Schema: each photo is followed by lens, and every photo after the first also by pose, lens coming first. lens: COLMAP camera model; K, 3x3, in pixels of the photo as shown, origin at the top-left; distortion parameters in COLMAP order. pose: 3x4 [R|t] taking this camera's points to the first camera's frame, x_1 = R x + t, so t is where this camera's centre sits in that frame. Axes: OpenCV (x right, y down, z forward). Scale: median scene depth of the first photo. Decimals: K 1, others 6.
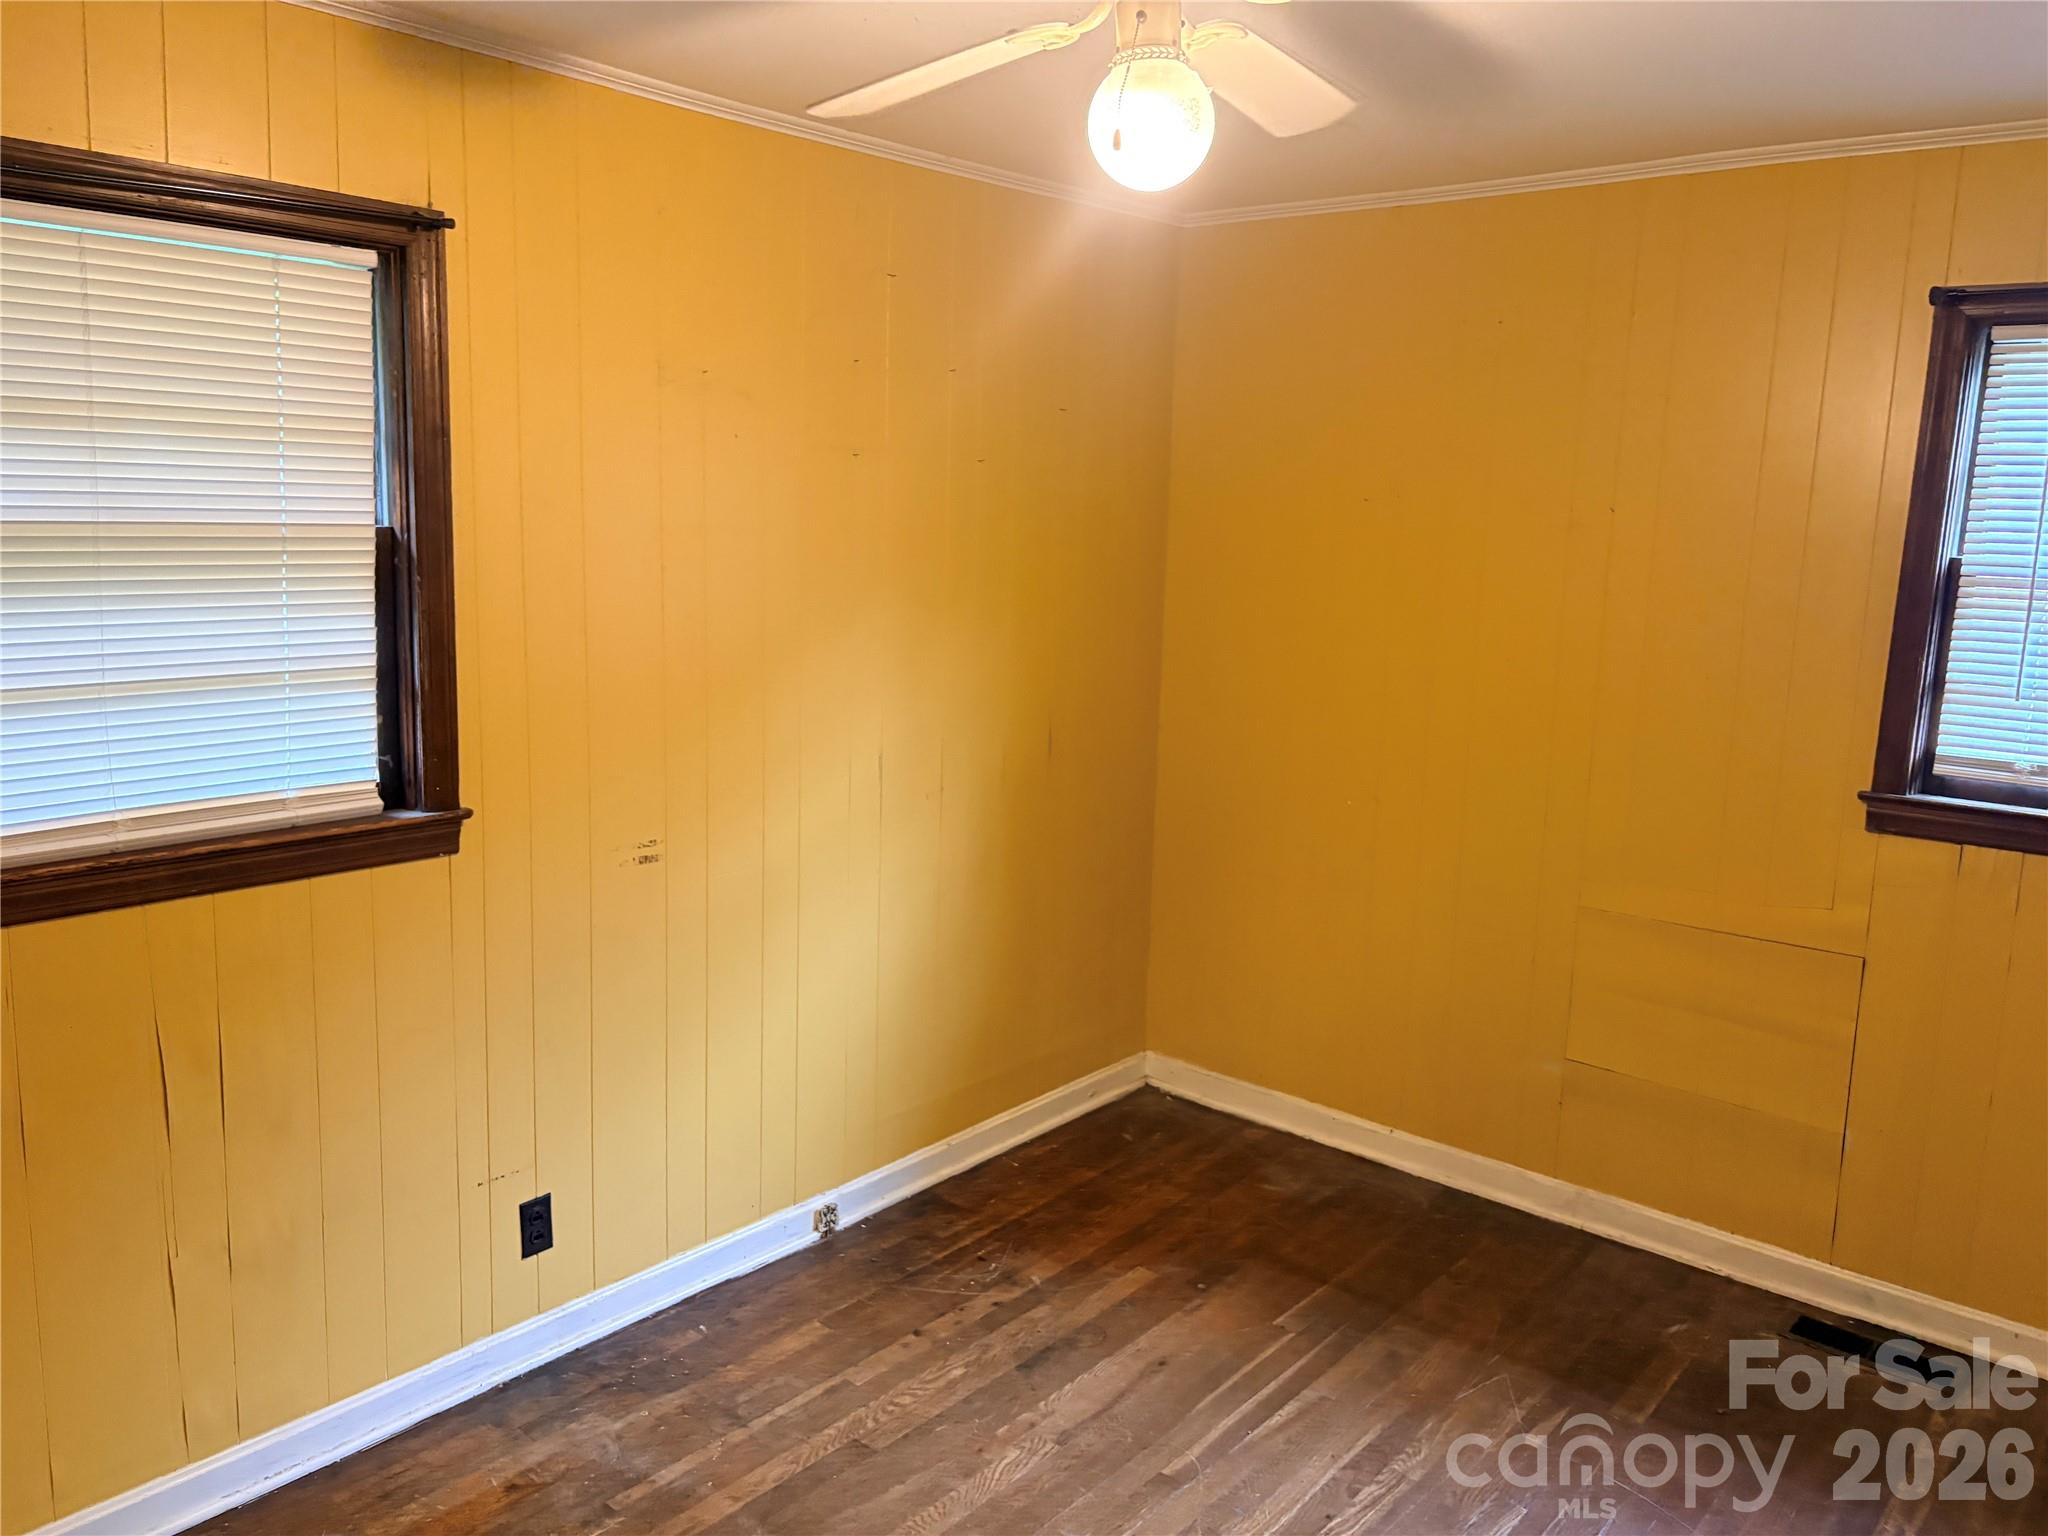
lens RADIAL K [[1540.0, 0, 1016.7], [0, 1540.0, 760.5], [0, 0, 1]] dist [0.026840, -0.040782]
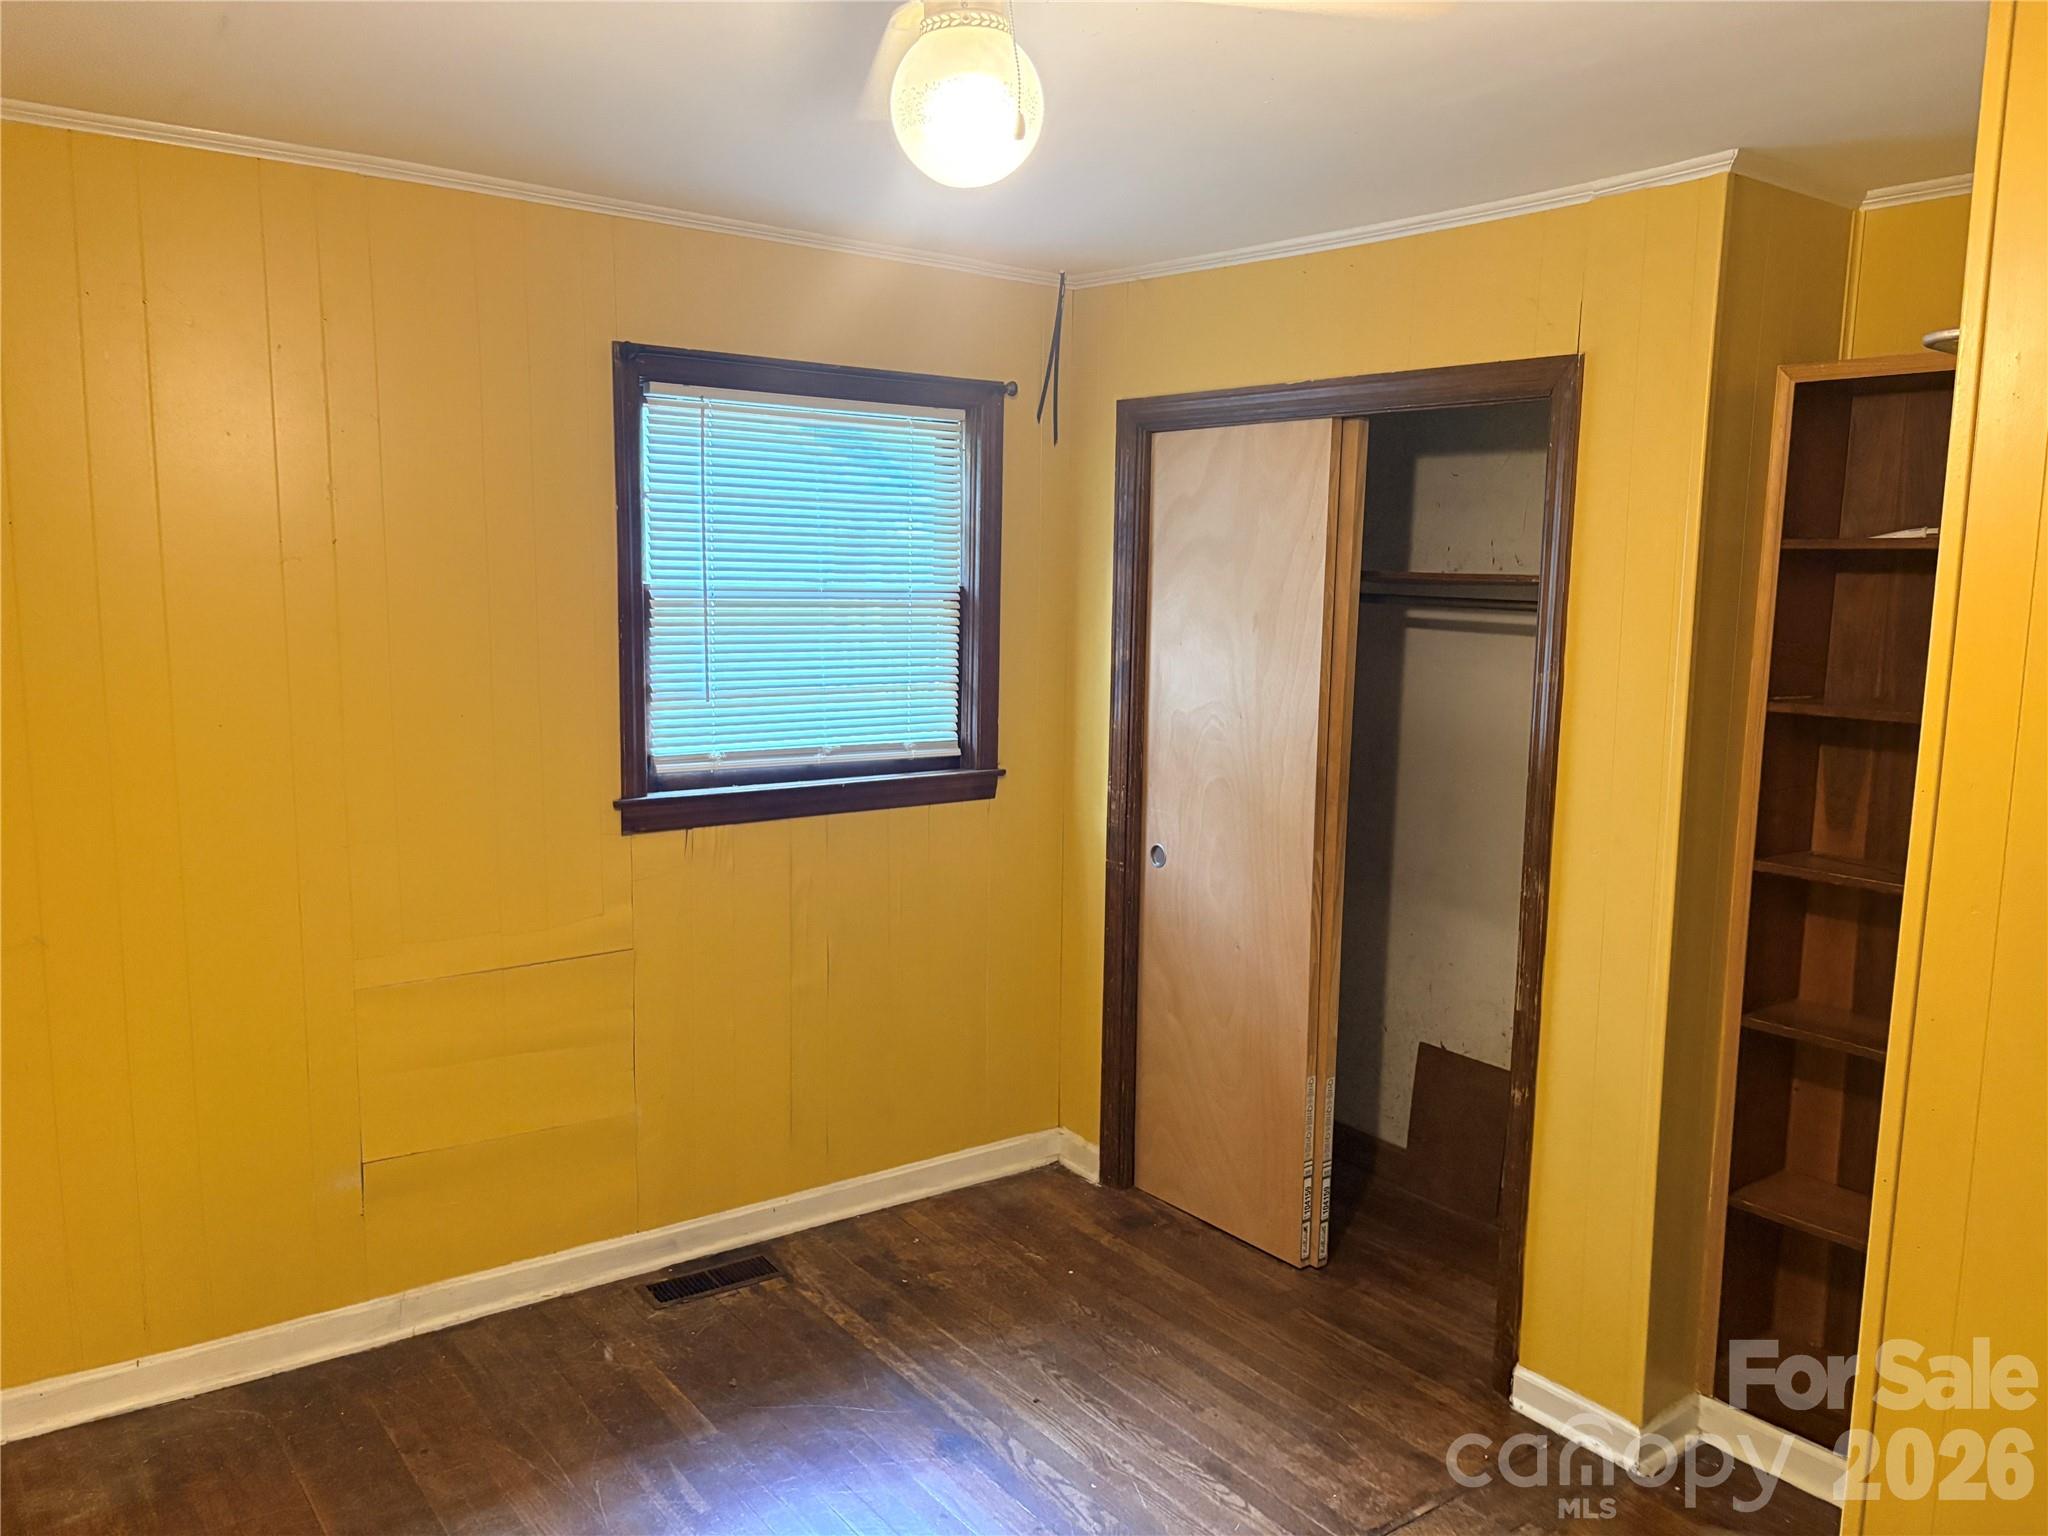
lens RADIAL K [[1540.0, 0, 1020.4], [0, 1540.0, 771.2], [0, 0, 1]] dist [0.026840, -0.040782]
pose [[0.221399, -0.155514, 0.962703, -0.416269], [0.147698, 0.981162, 0.124529, -0.089978], [-0.963934, 0.114619, 0.240197, 0.445825]]
